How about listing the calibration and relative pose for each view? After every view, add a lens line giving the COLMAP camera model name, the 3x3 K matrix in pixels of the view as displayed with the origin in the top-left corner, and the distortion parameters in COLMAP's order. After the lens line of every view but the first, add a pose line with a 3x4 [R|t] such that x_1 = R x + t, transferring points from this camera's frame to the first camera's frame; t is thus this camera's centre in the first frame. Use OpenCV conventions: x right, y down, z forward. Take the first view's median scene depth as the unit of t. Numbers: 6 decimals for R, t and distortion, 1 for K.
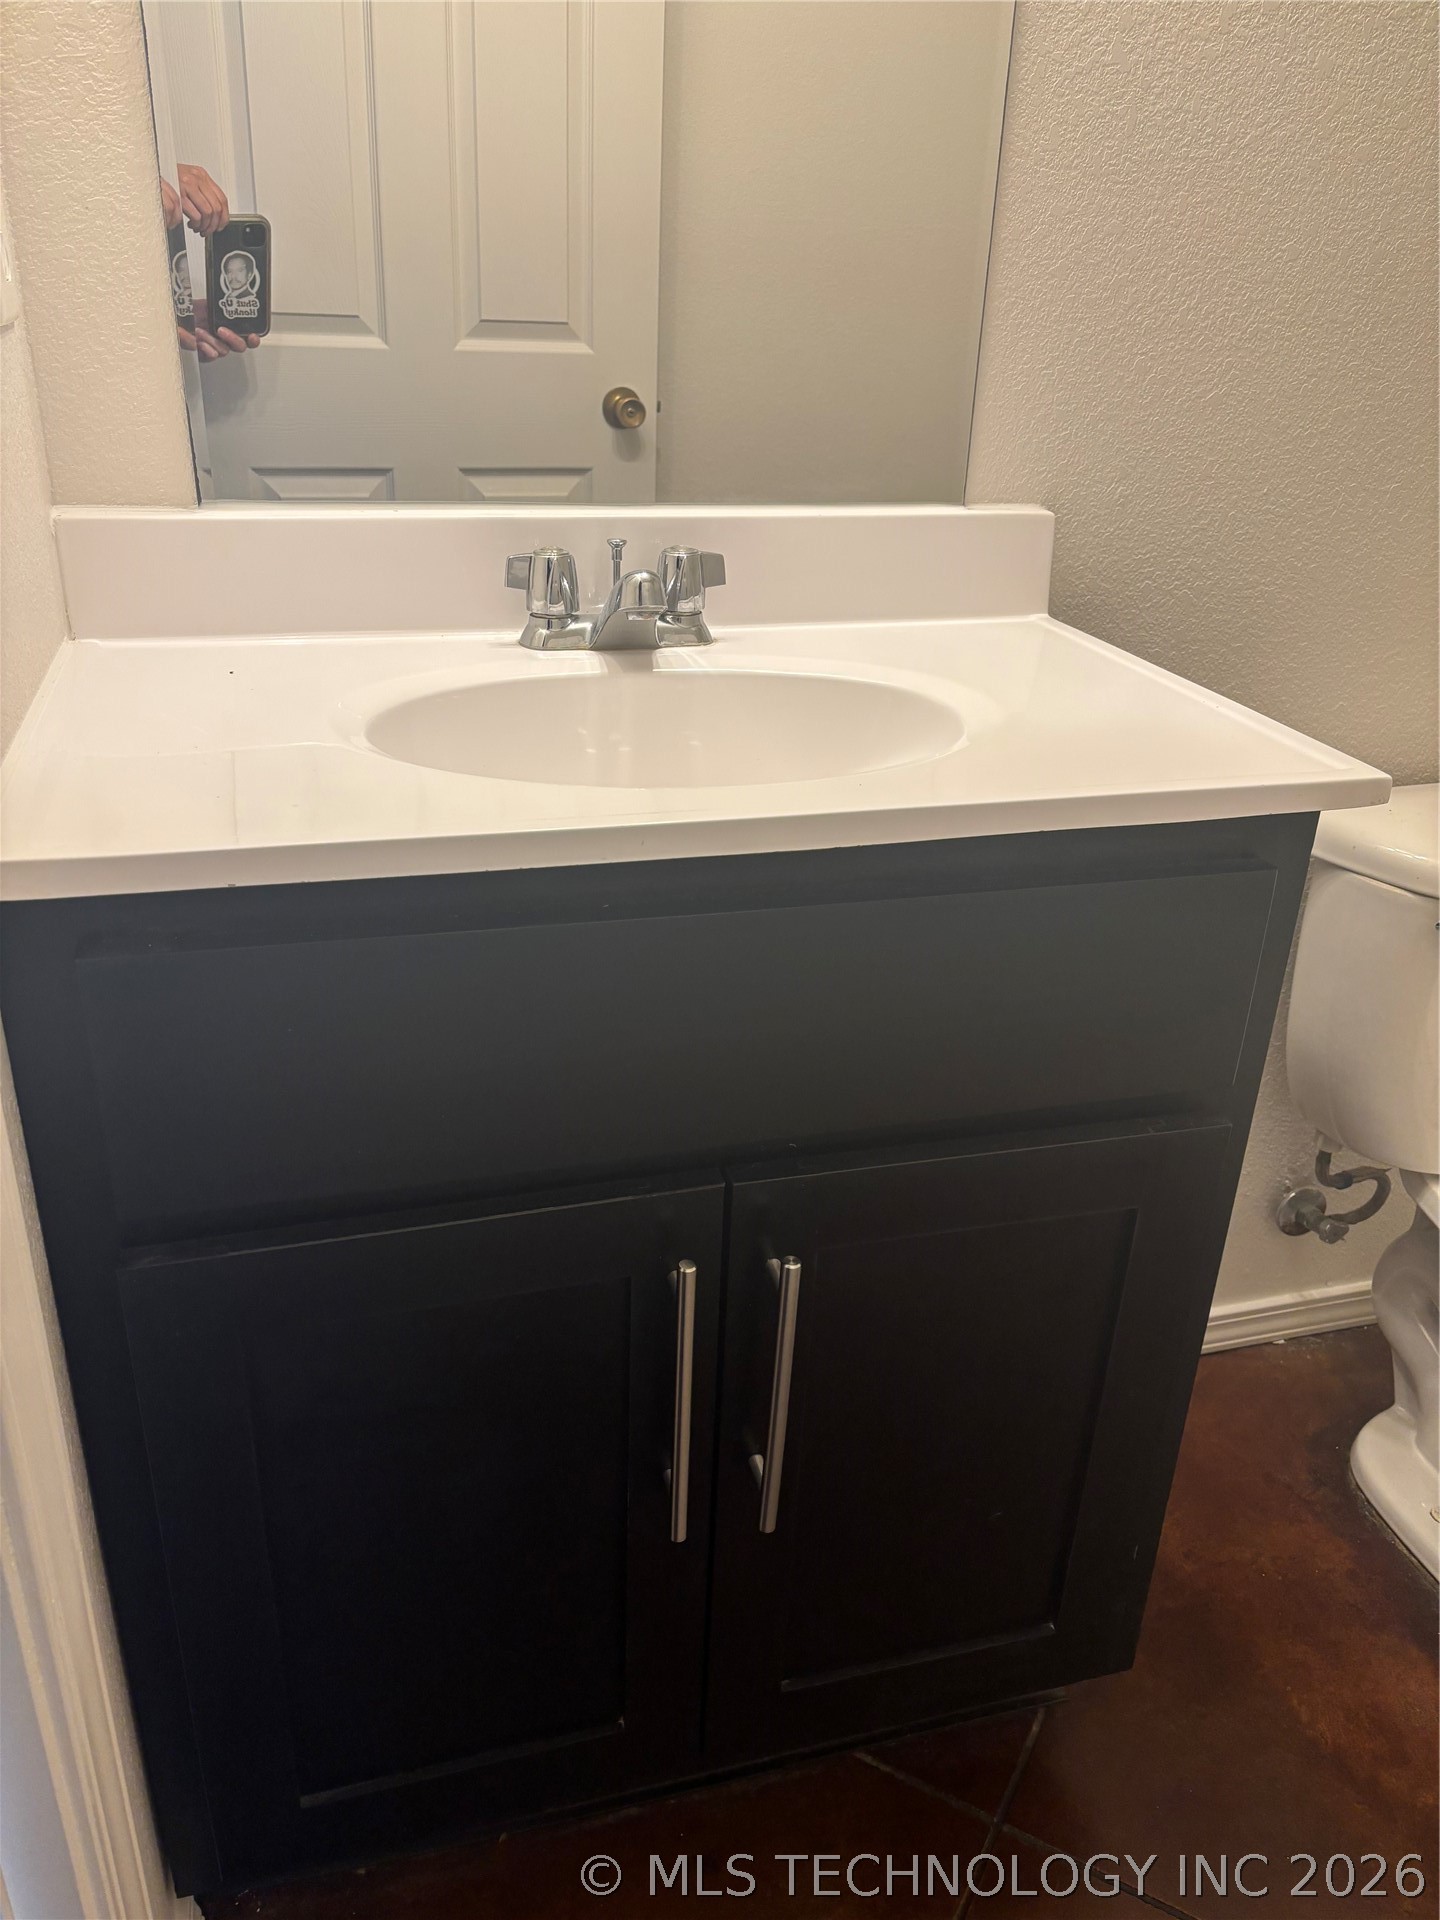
lens RADIAL K [[1439.2, 0, 717.7], [0, 1439.2, 976.1], [0, 0, 1]] dist [0.053349, -0.074160]
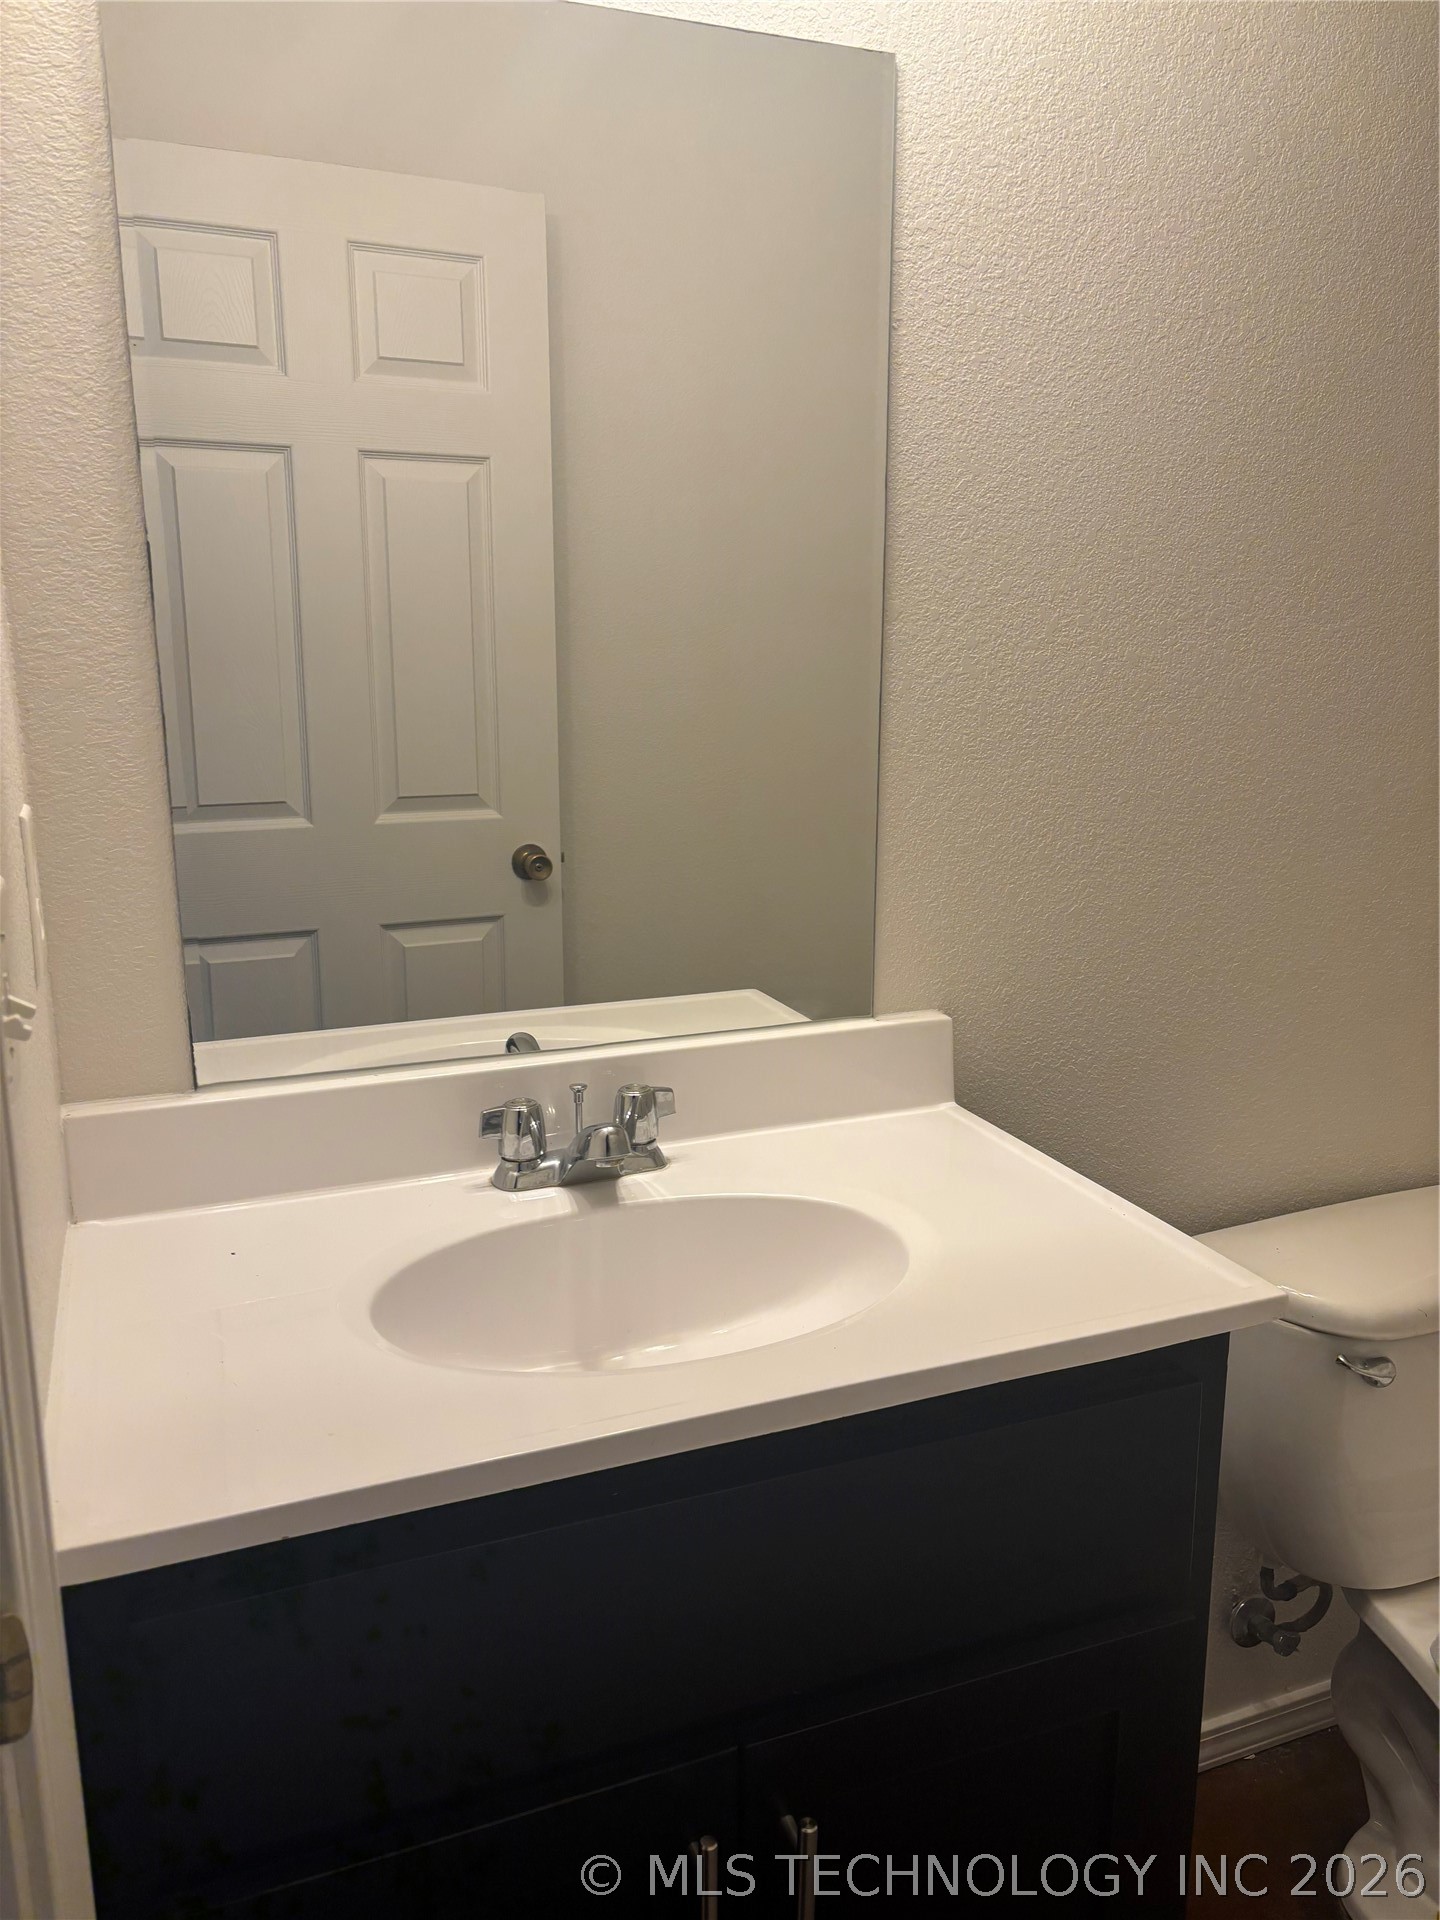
lens RADIAL K [[1439.2, 0, 722.2], [0, 1439.2, 979.4], [0, 0, 1]] dist [0.053349, -0.074160]
pose [[0.994373, -0.058428, 0.088365, -0.047797], [0.076537, 0.972956, -0.217943, -0.120510], [-0.073242, 0.223479, 0.971953, -0.098957]]
